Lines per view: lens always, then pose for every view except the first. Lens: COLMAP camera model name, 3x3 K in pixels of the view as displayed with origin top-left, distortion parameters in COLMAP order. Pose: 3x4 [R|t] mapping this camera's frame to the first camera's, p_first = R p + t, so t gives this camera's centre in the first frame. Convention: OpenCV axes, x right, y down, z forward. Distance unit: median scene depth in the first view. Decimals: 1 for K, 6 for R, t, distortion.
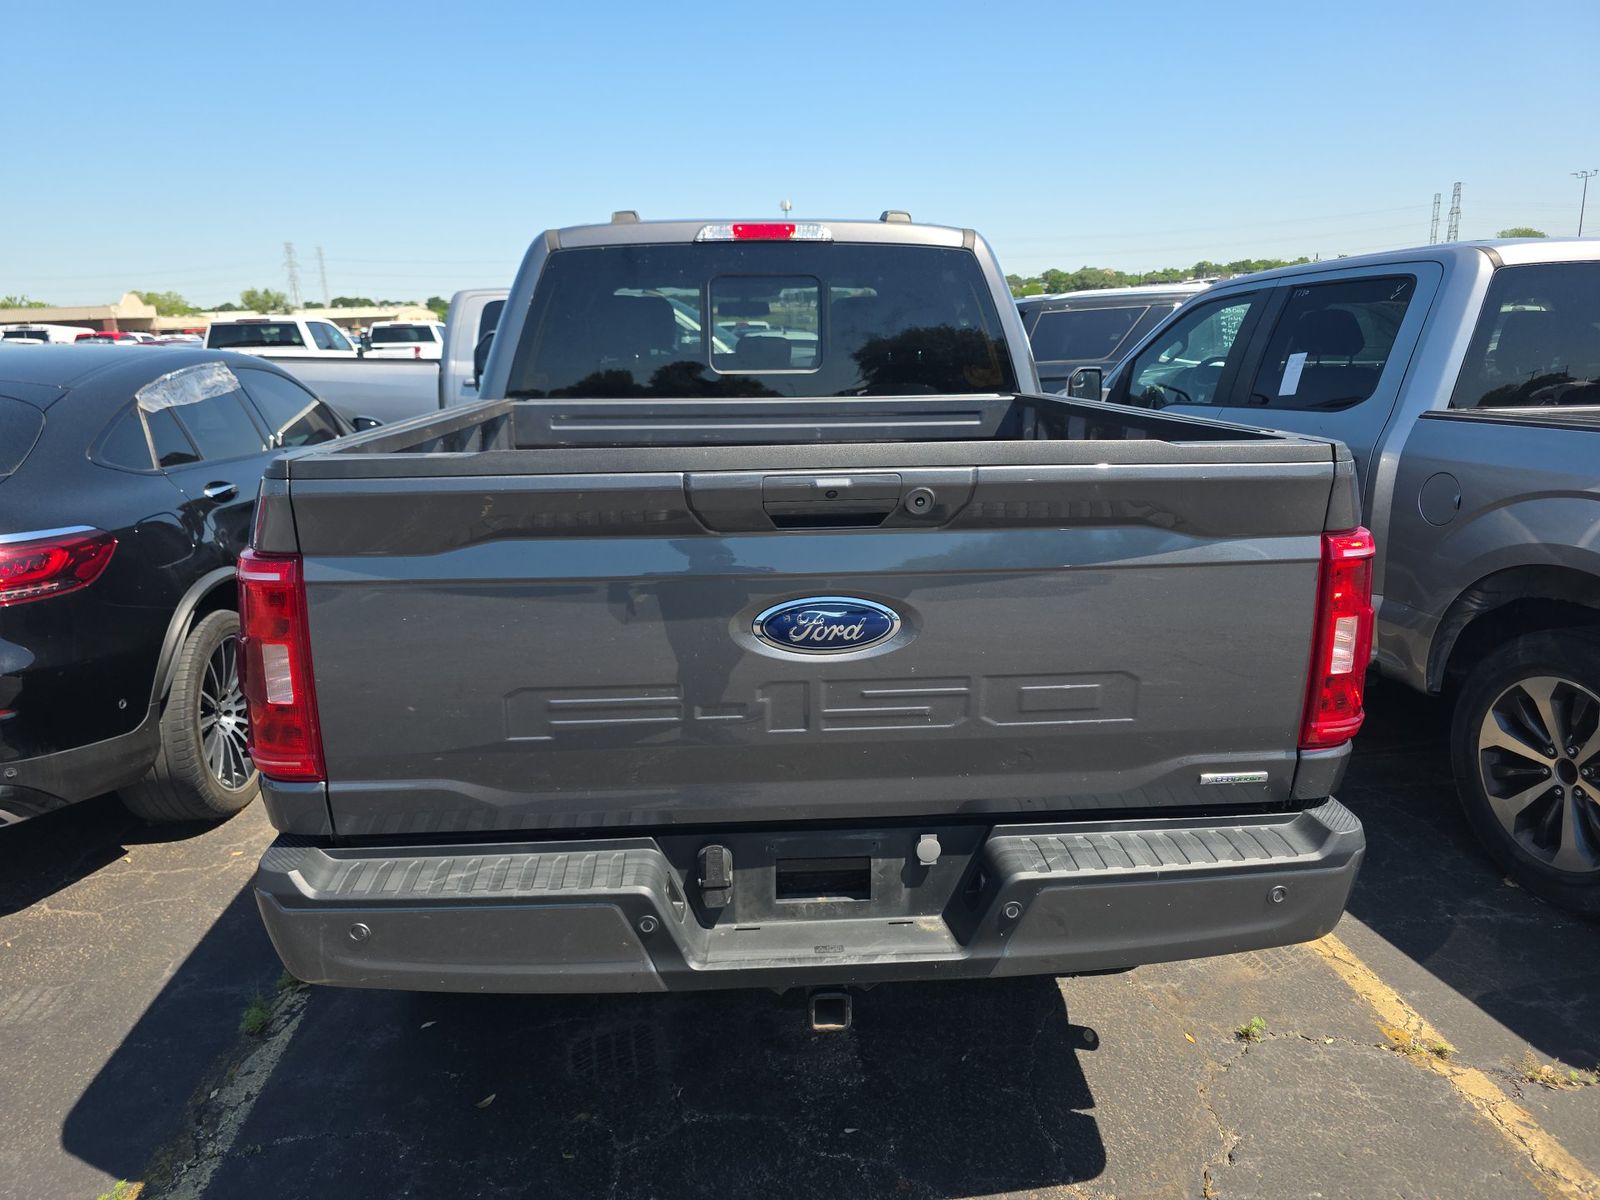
lens RADIAL K [[1087.7, 0, 784.0], [0, 1087.7, 594.7], [0, 0, 1]] dist [0.056074, -0.045624]
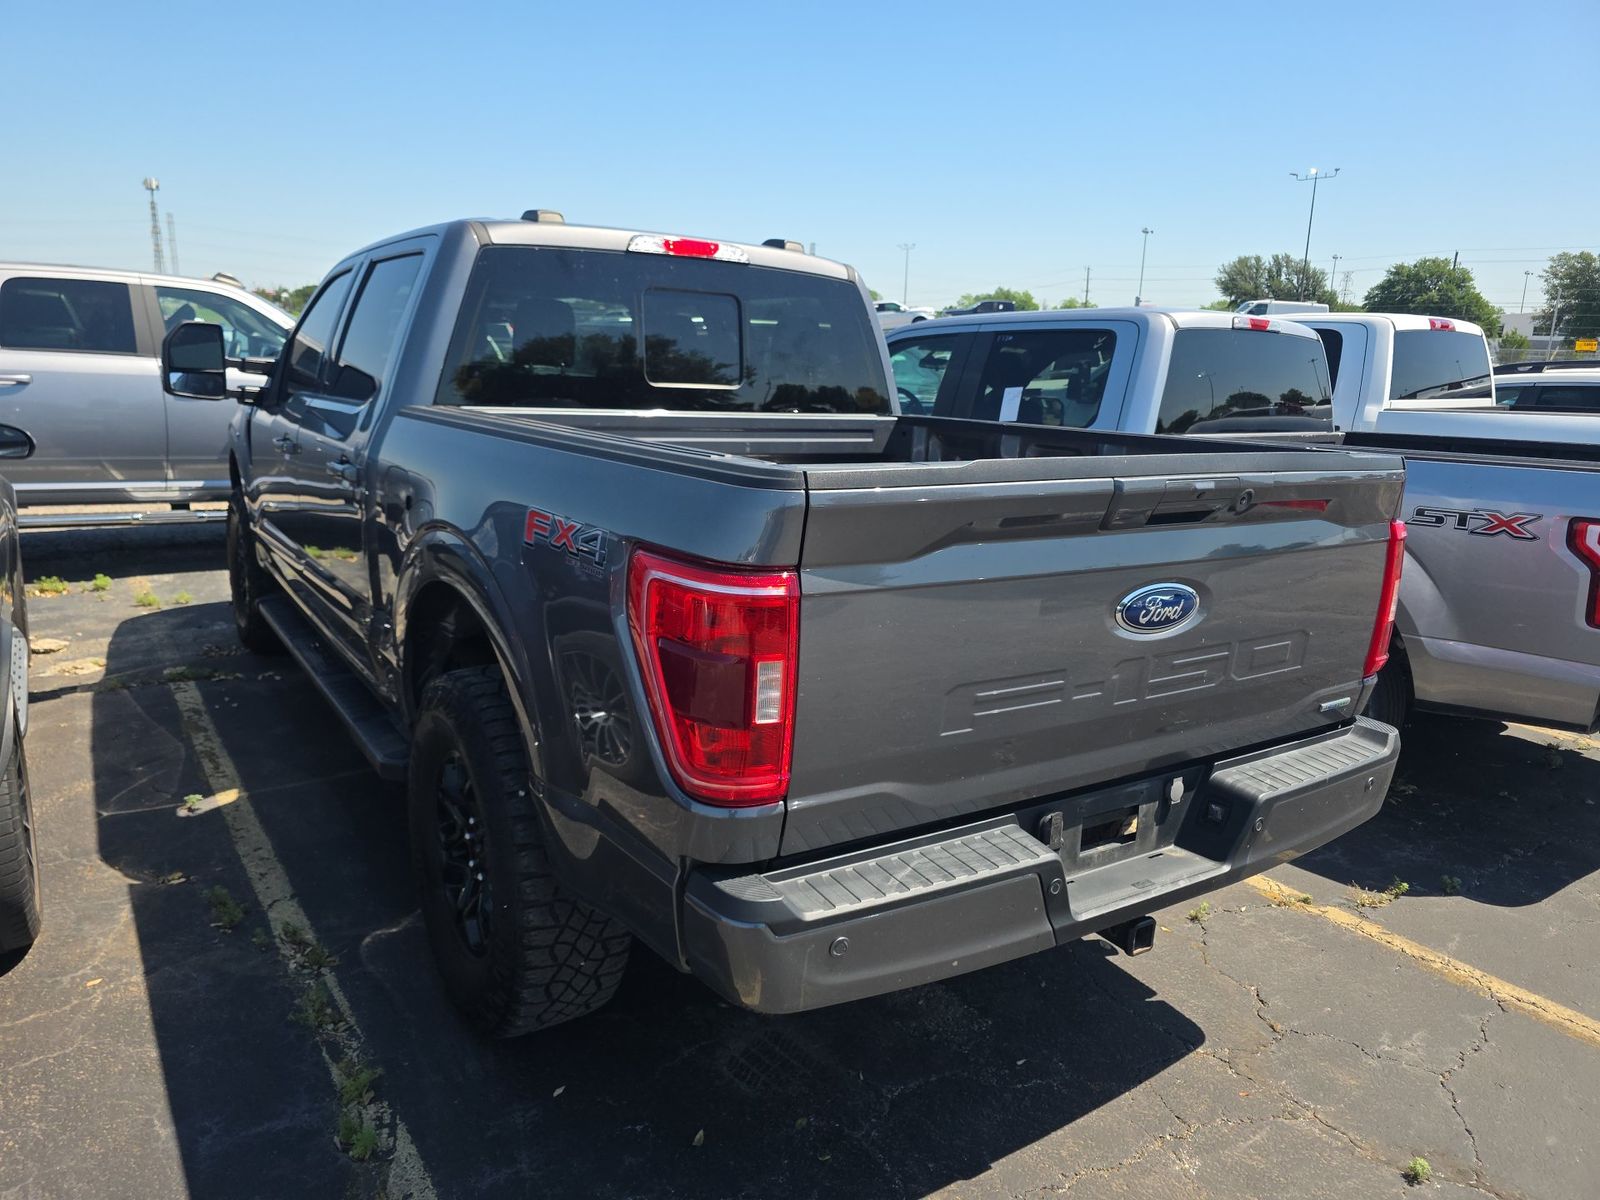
lens RADIAL K [[1087.7, 0, 786.8], [0, 1087.7, 605.9], [0, 0, 1]] dist [0.056074, -0.045624]
pose [[0.870053, -0.061411, 0.489118, -0.803363], [0.064903, 0.997843, 0.009833, -0.010494], [-0.488667, 0.023190, 0.872162, 0.142768]]
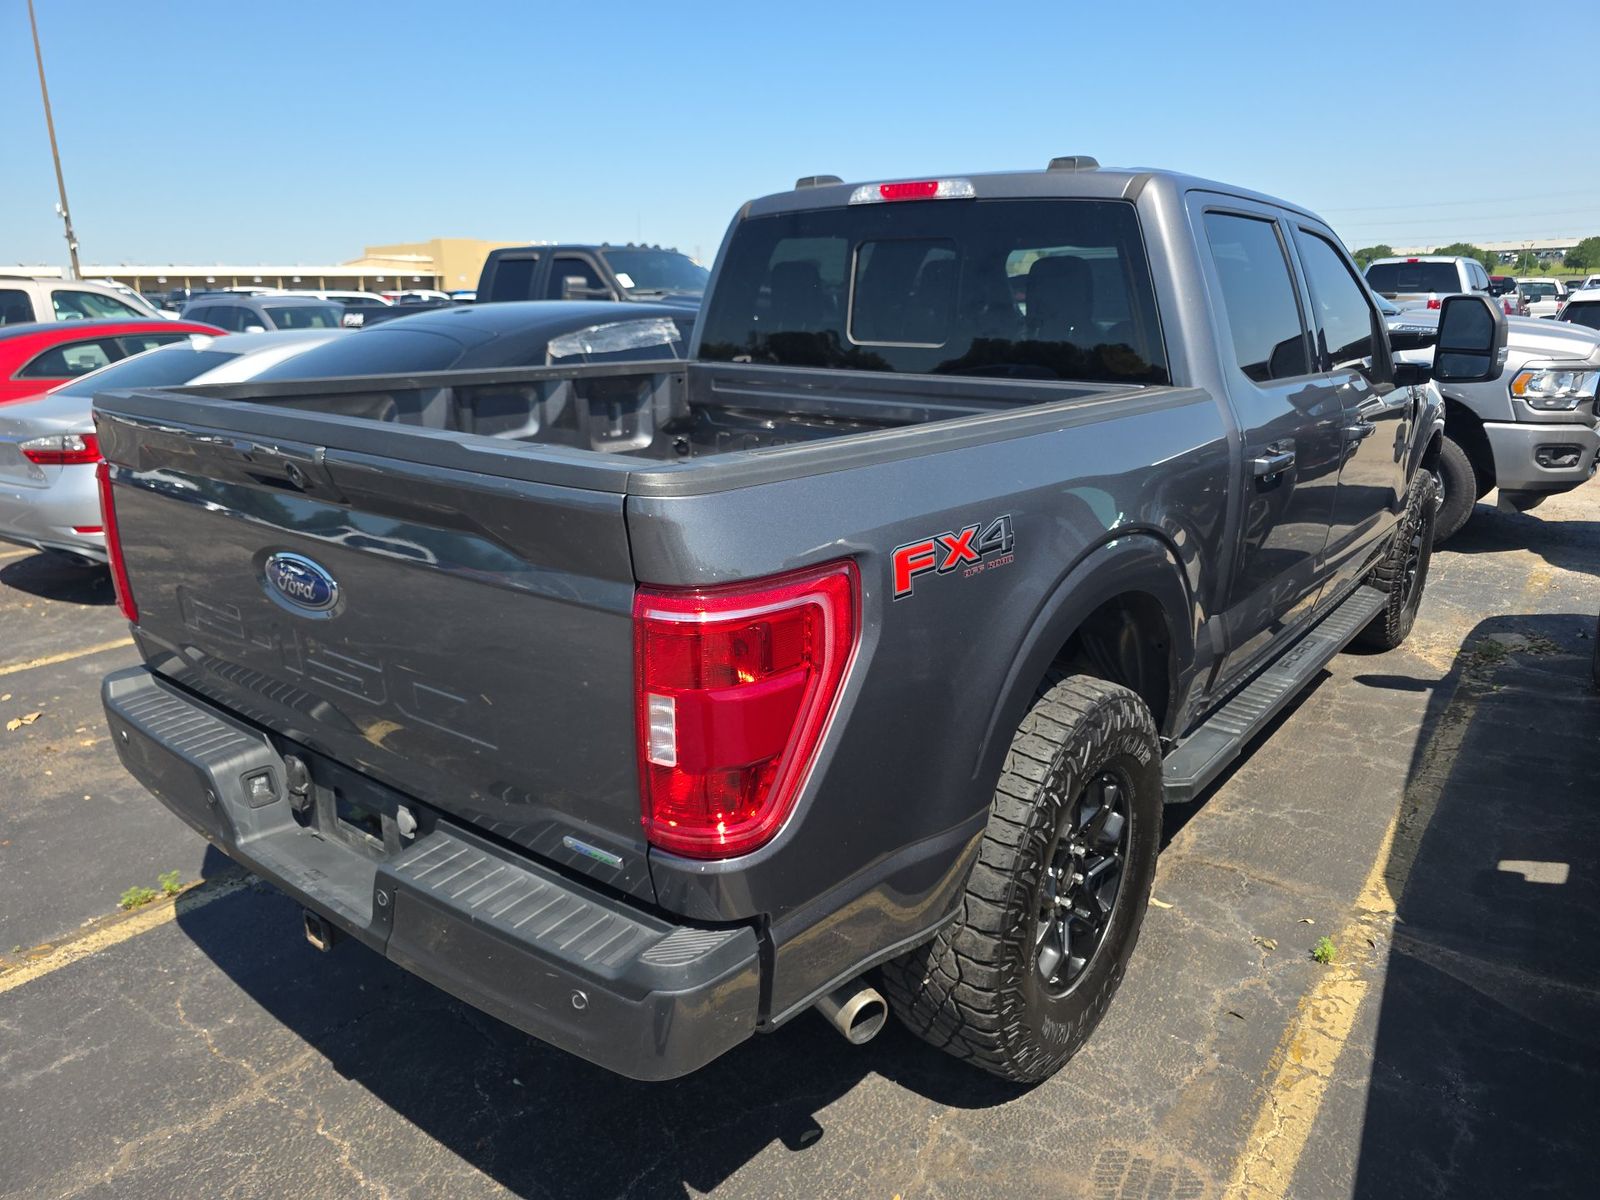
lens RADIAL K [[1087.7, 0, 800.6], [0, 1087.7, 595.6], [0, 0, 1]] dist [0.056074, -0.045624]
pose [[0.743015, 0.190649, -0.641546, 1.000088], [-0.163393, 0.981237, 0.102360, -0.136303], [0.649023, 0.028769, 0.760224, 0.441046]]
